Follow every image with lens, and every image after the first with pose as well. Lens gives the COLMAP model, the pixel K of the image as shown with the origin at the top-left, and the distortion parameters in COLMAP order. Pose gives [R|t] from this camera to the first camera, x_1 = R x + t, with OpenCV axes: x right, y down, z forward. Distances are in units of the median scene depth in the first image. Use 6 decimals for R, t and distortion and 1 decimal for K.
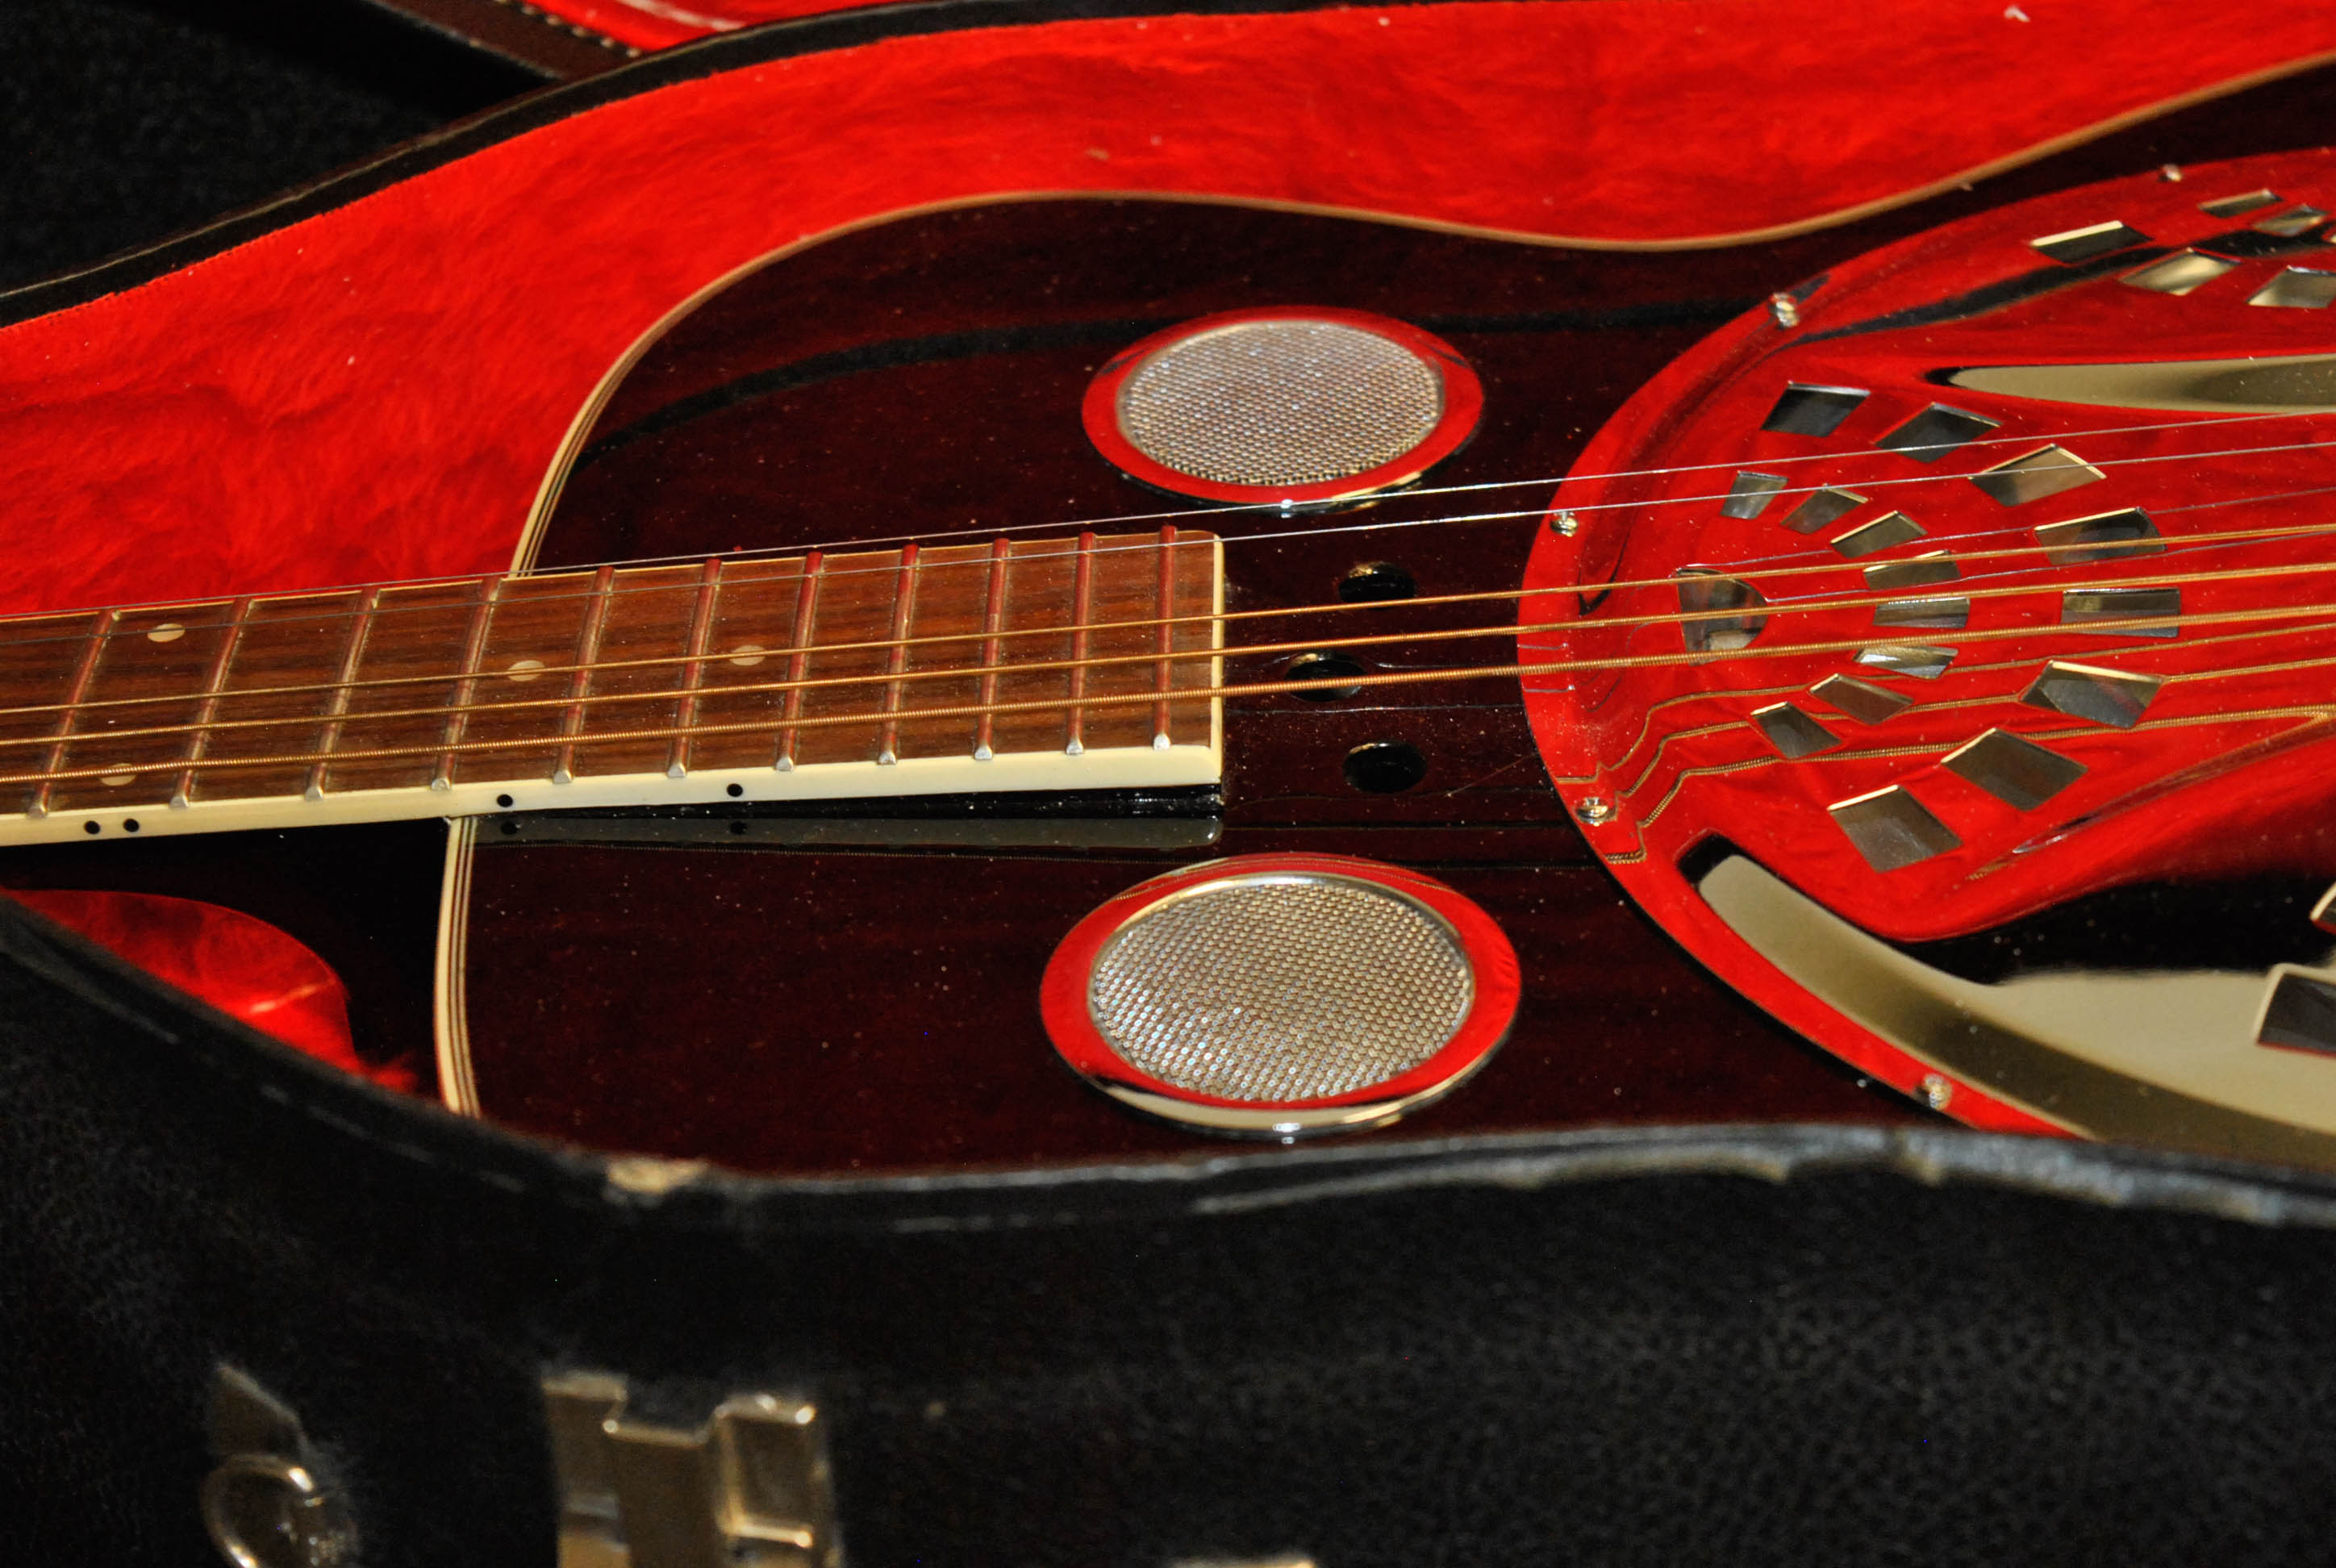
lens RADIAL K [[5259.9, 0, 1168.0], [0, 5259.9, 784.0], [0, 0, 1]] dist [0.123246, -0.186282]
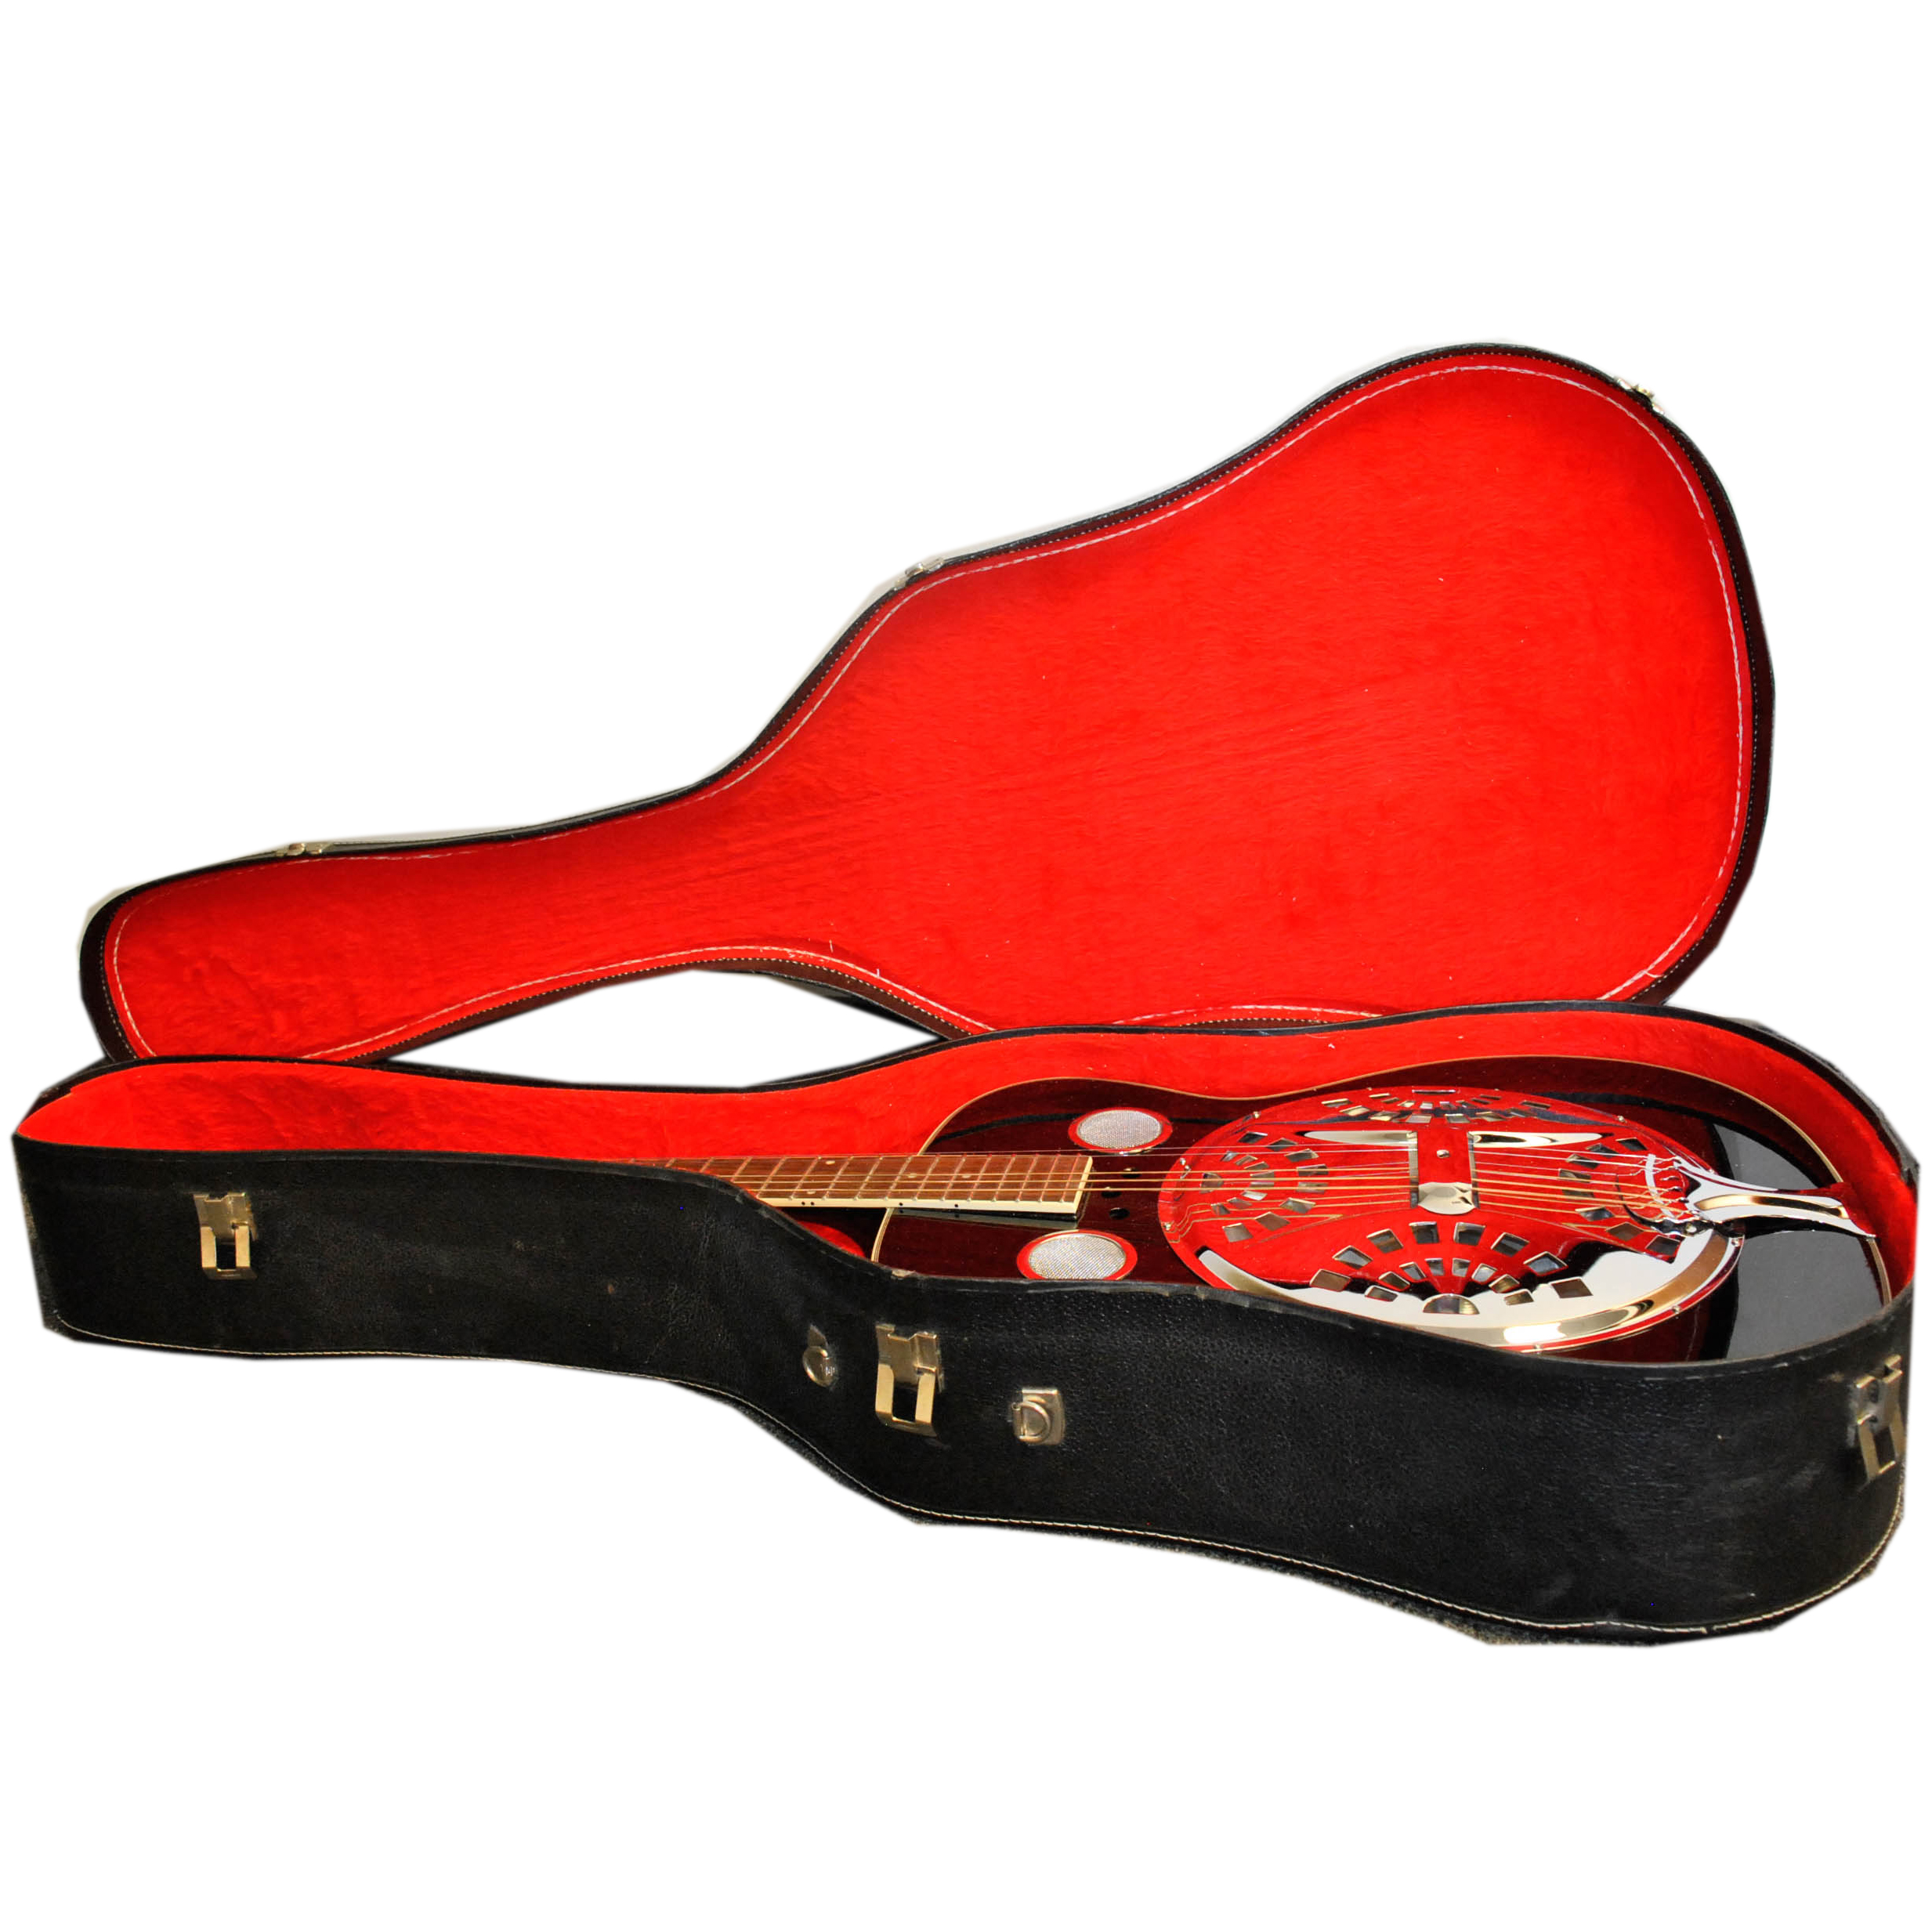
lens RADIAL K [[1894.8, 0, 966.0], [0, 1894.8, 966.0], [0, 0, 1]] dist [0.000570, 0.003510]
pose [[0.976463, 0.047061, -0.210489, 0.216774], [-0.092147, 0.973383, -0.209844, 0.123720], [0.195011, 0.224300, 0.954809, -0.413240]]
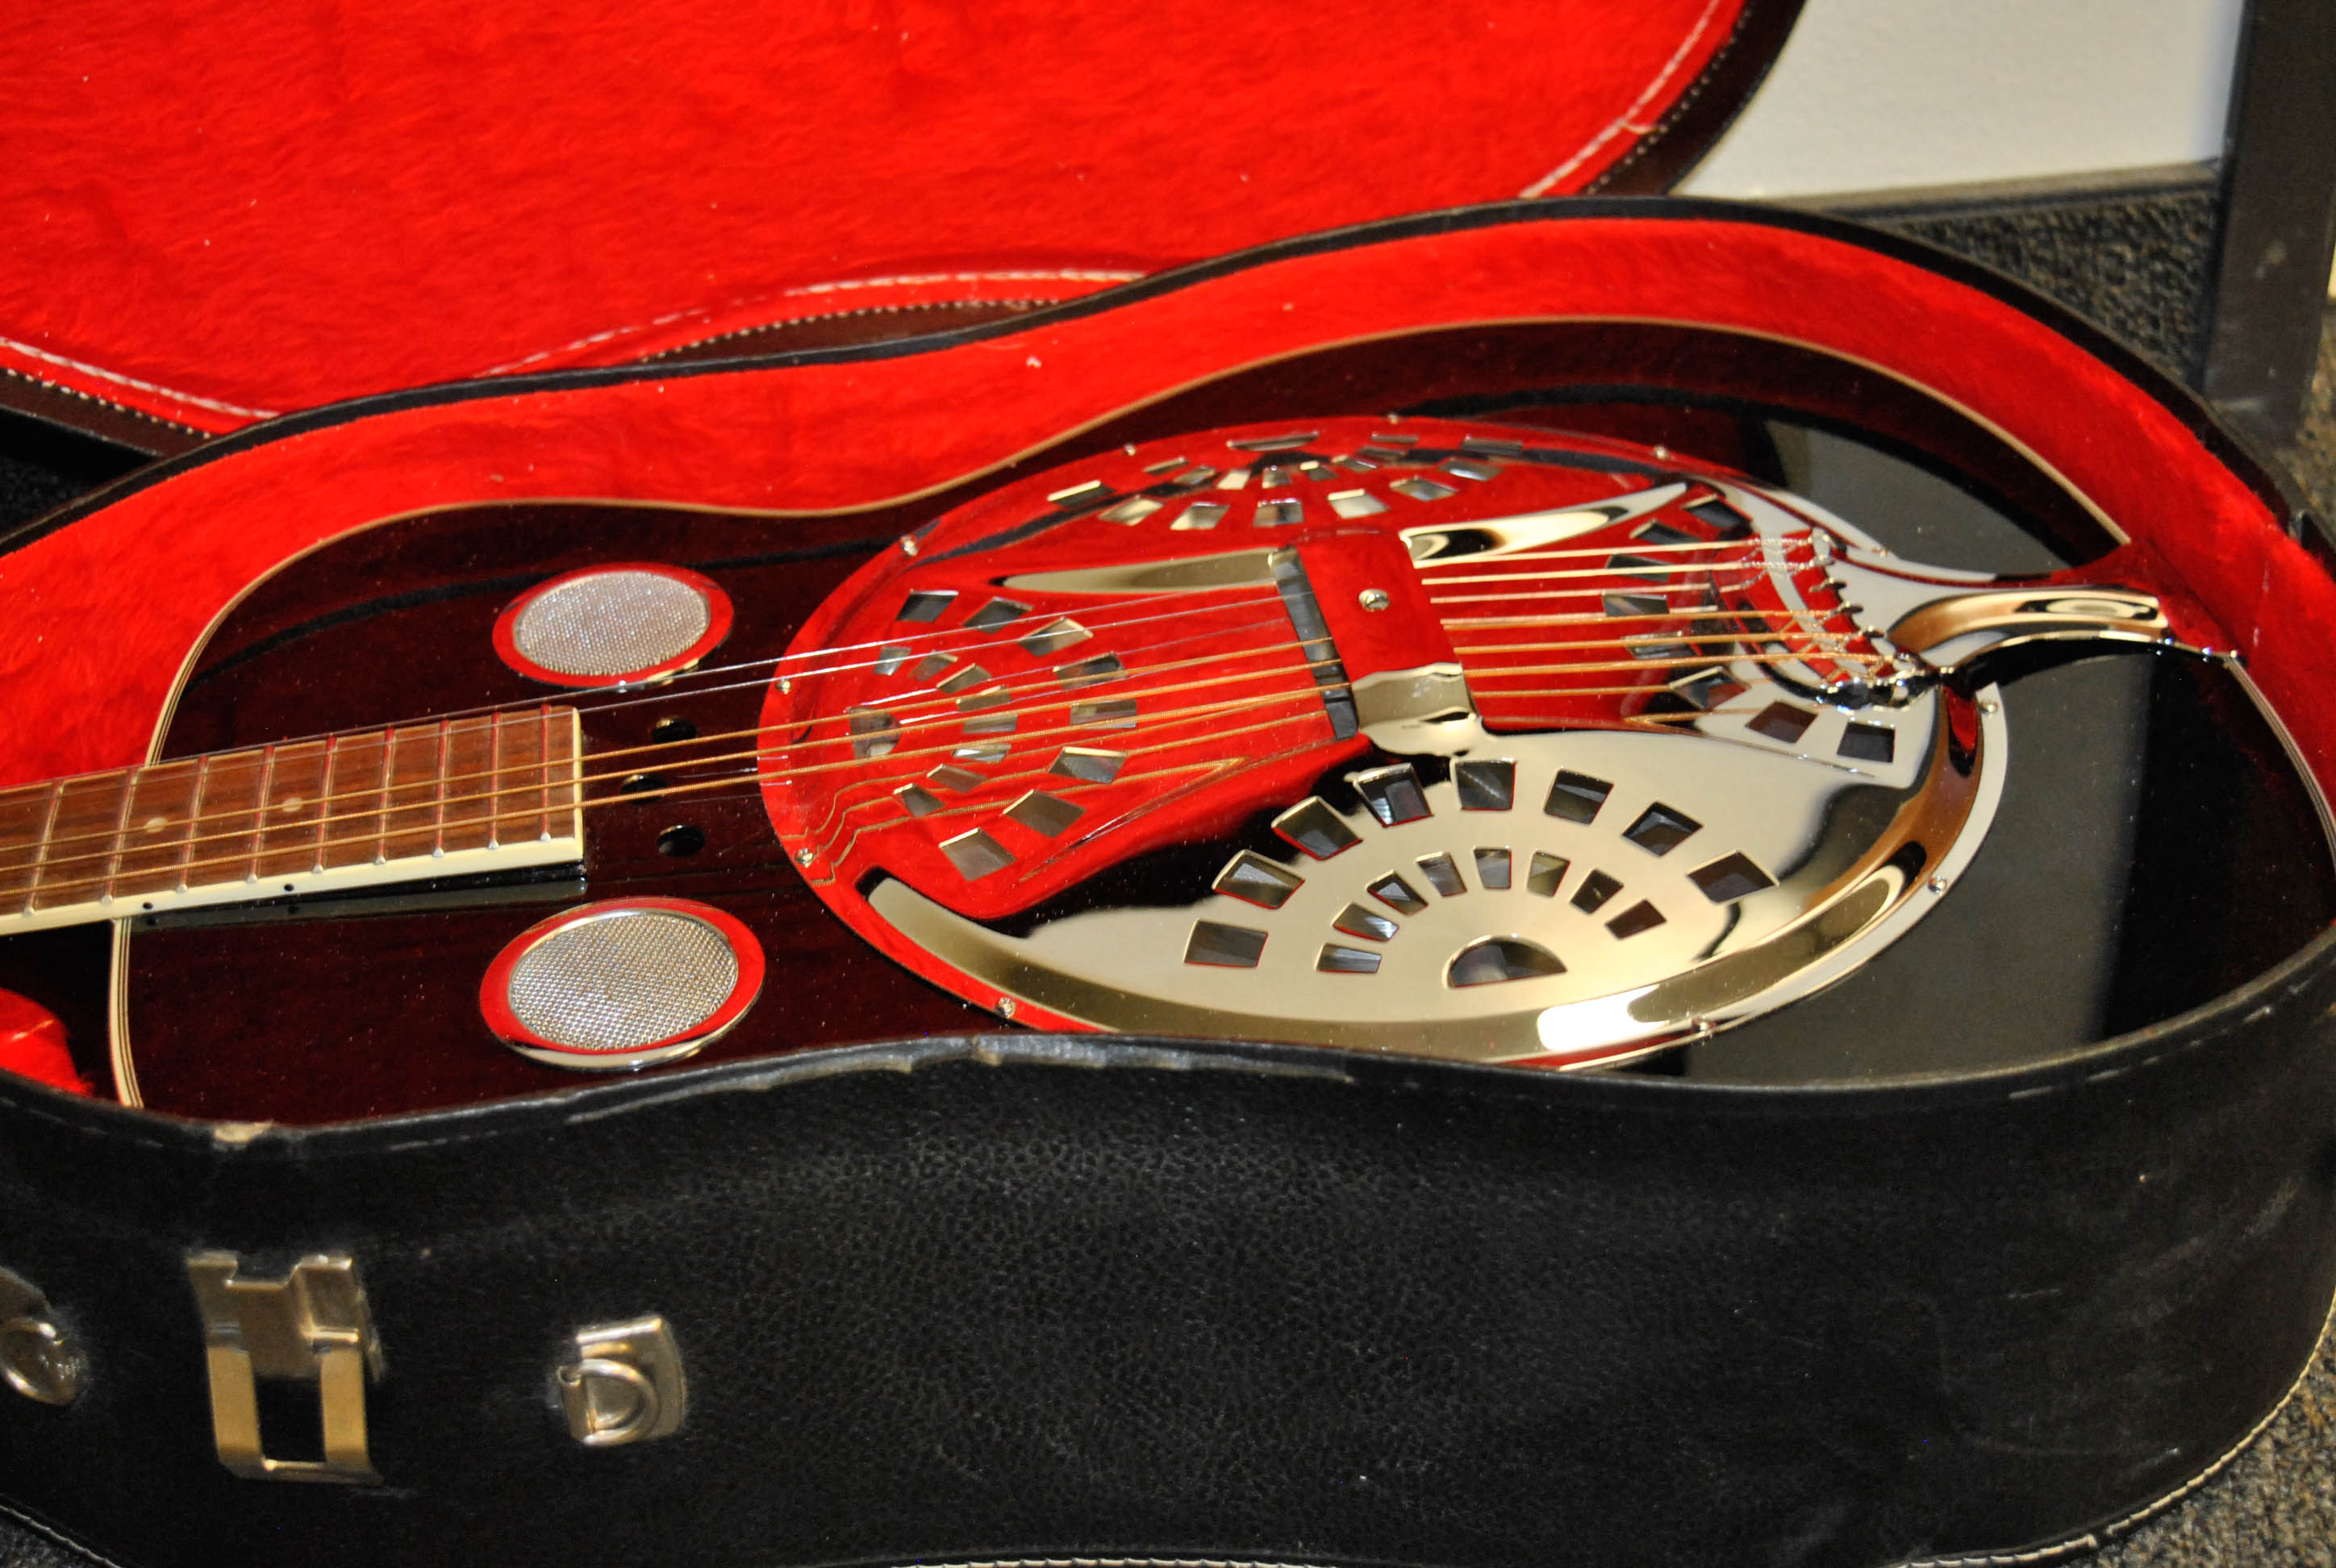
lens RADIAL K [[3270.7, 0, 1168.0], [0, 3270.7, 784.0], [0, 0, 1]] dist [-0.008555, -0.022525]
pose [[0.985280, -0.082167, 0.149909, 0.038703], [0.081773, 0.996612, 0.008799, -0.017664], [-0.150125, 0.003589, 0.988661, -0.061026]]
